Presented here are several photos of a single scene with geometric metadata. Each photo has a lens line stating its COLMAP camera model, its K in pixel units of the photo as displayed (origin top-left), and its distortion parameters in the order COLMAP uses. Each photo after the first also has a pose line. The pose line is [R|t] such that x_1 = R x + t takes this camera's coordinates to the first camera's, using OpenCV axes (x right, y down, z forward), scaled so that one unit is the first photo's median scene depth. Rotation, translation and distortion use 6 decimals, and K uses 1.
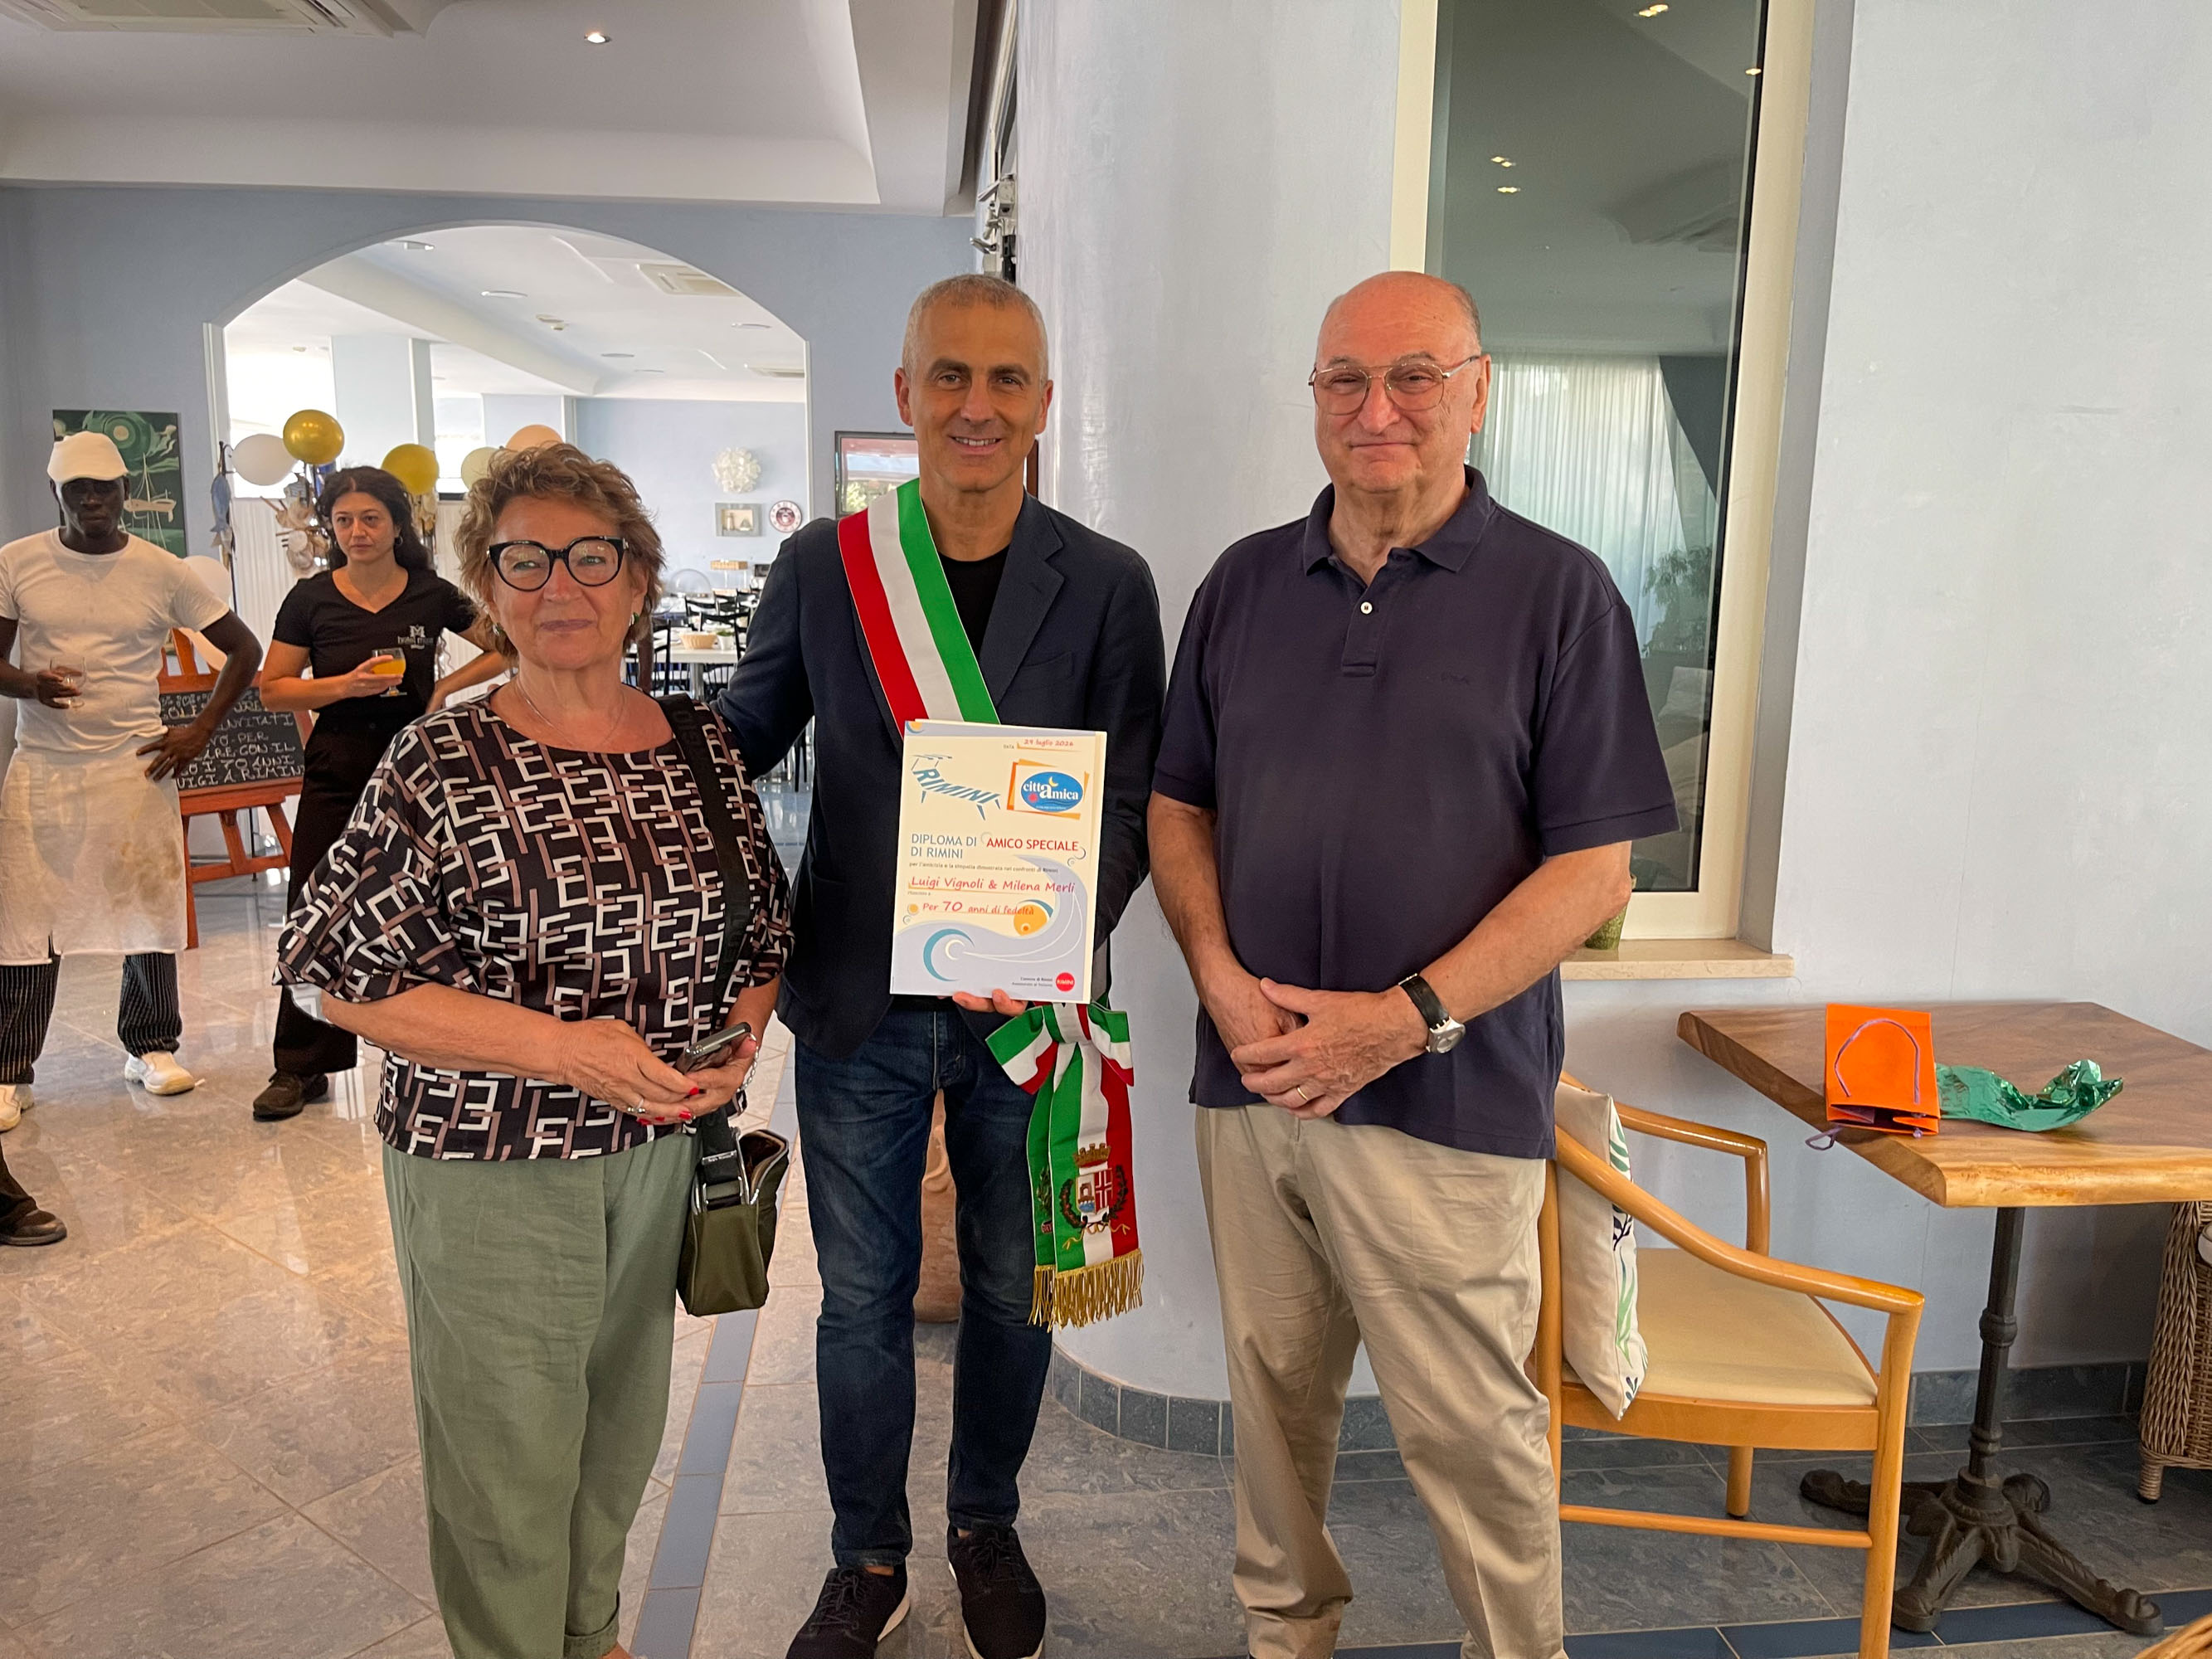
lens RADIAL K [[1736.4, 0, 1108.3], [0, 1736.4, 843.9], [0, 0, 1]] dist [0.057778, -0.066107]
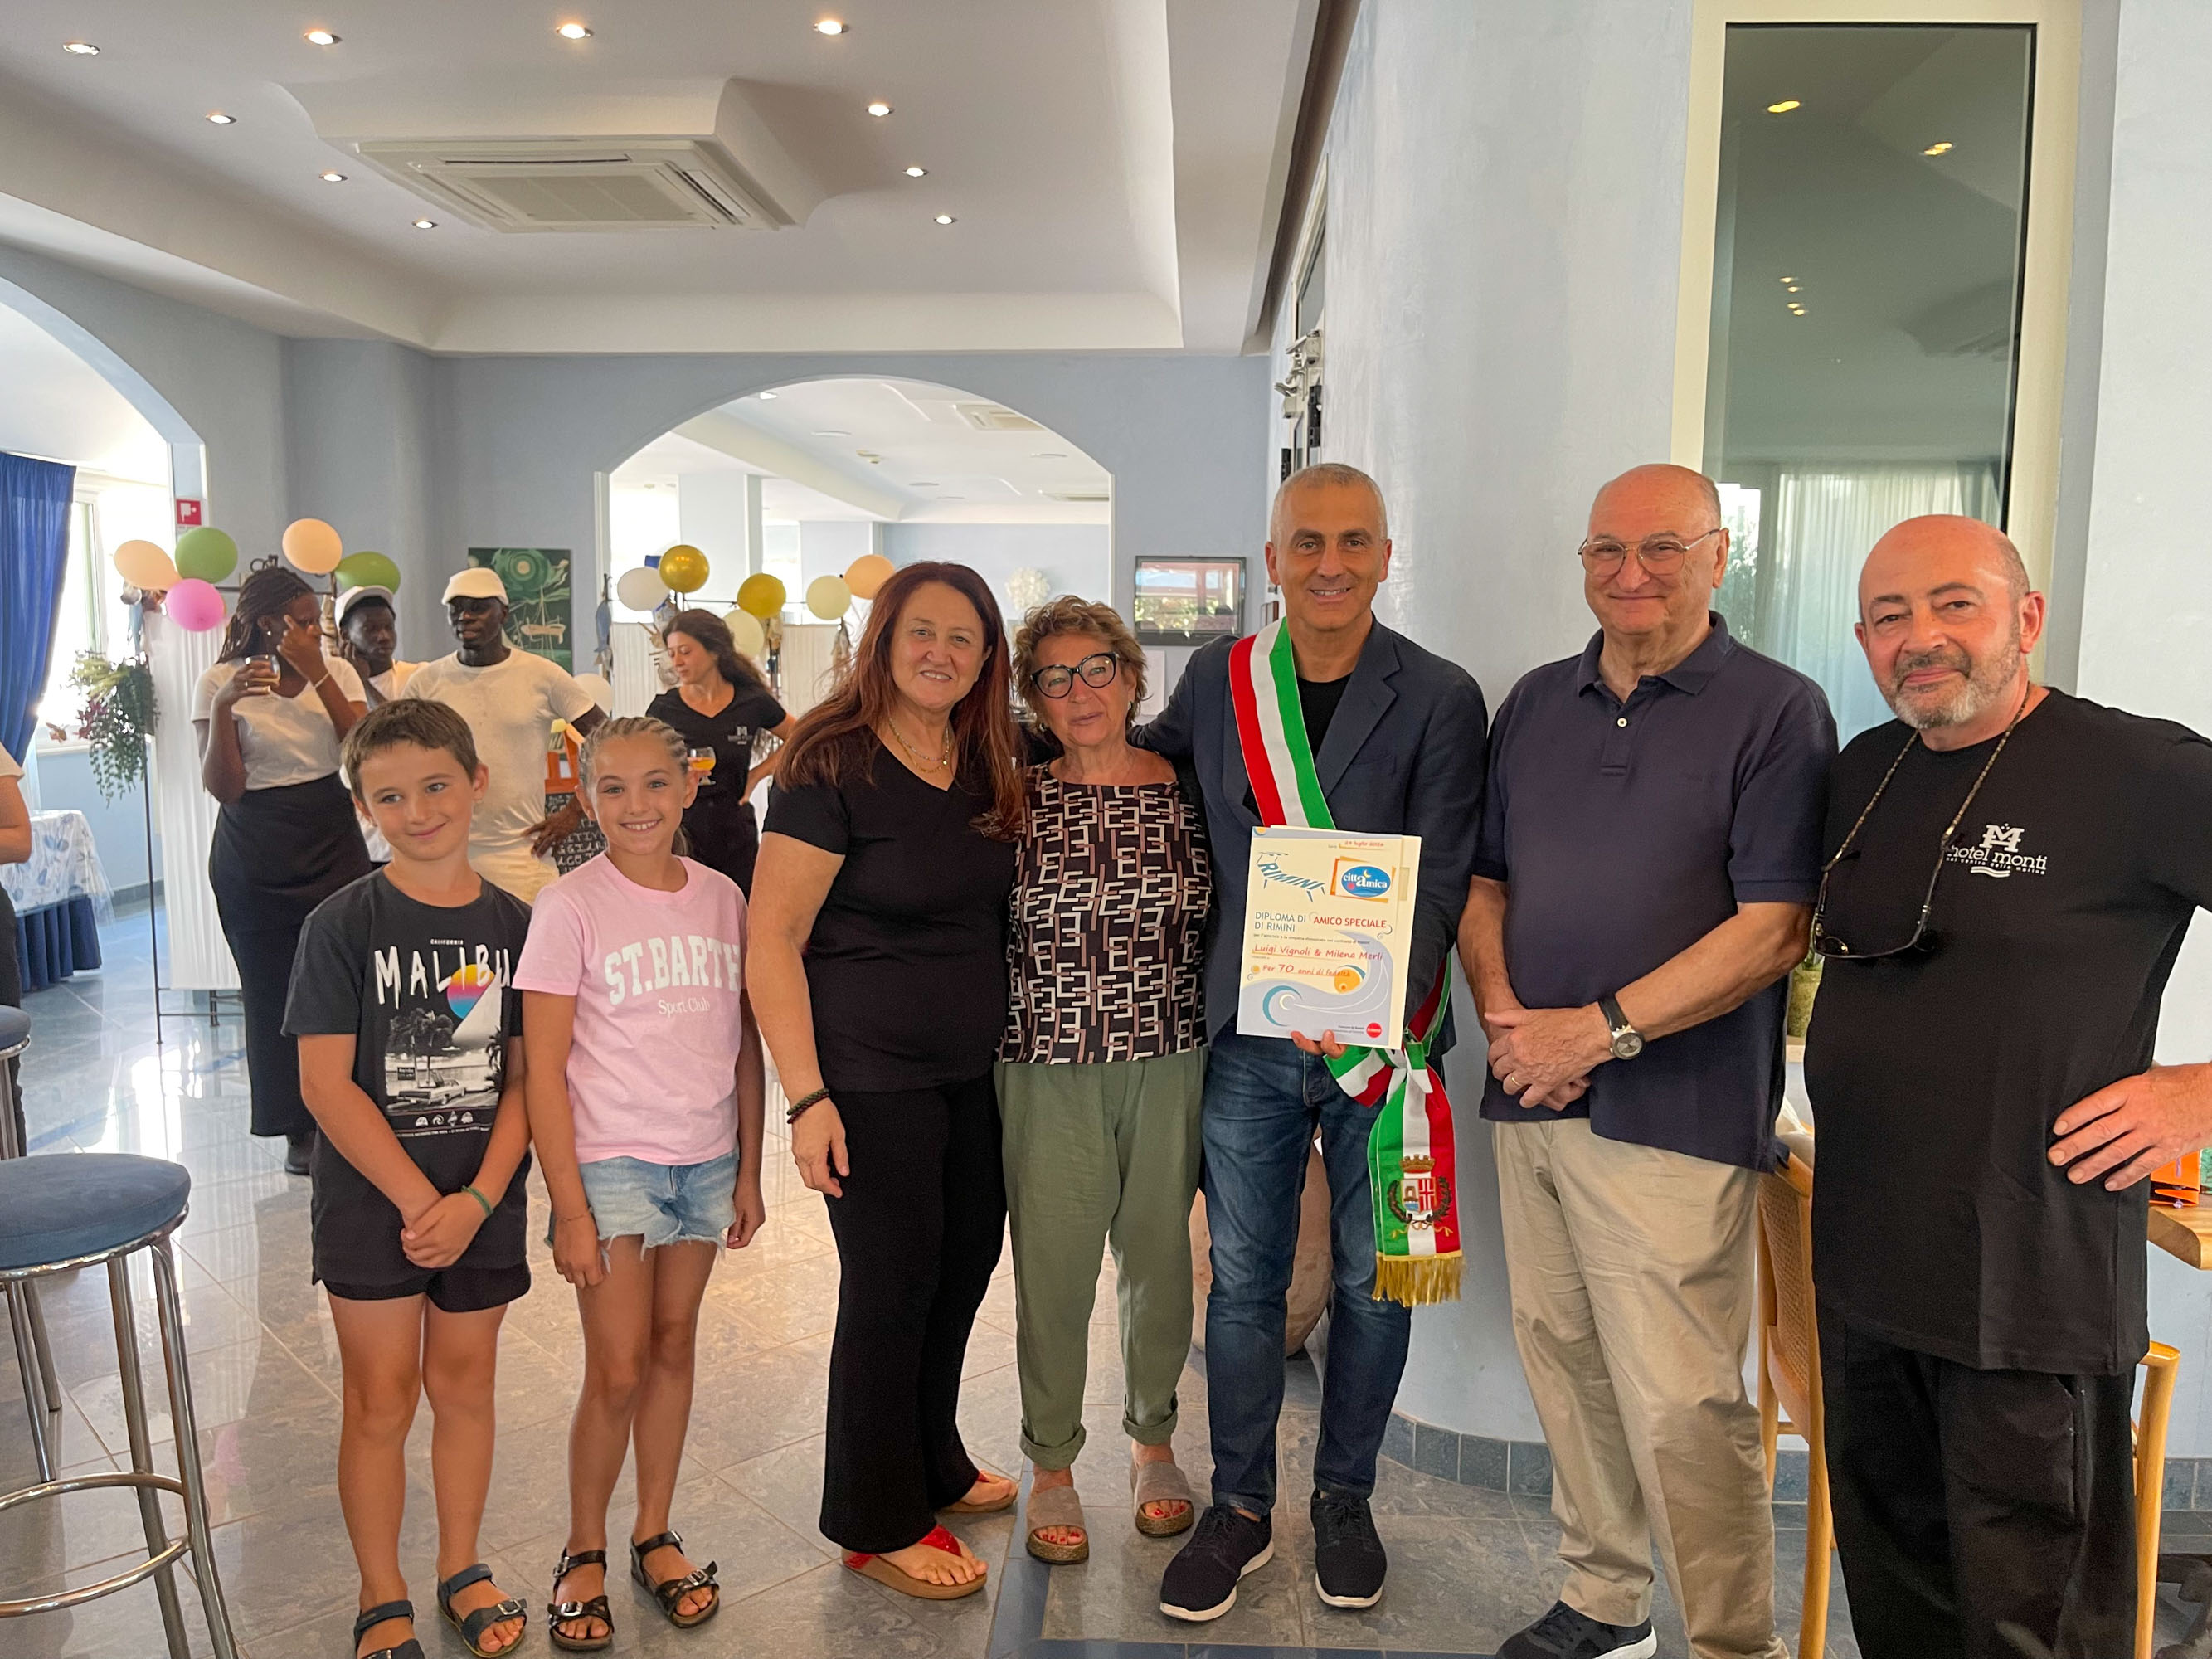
lens RADIAL K [[1736.4, 0, 1108.3], [0, 1736.4, 843.9], [0, 0, 1]] dist [0.057778, -0.066107]
pose [[0.988129, 0.012288, -0.153133, -0.020836], [-0.021820, 0.997916, -0.060720, 0.018799], [0.152068, 0.063340, 0.986338, -0.143509]]
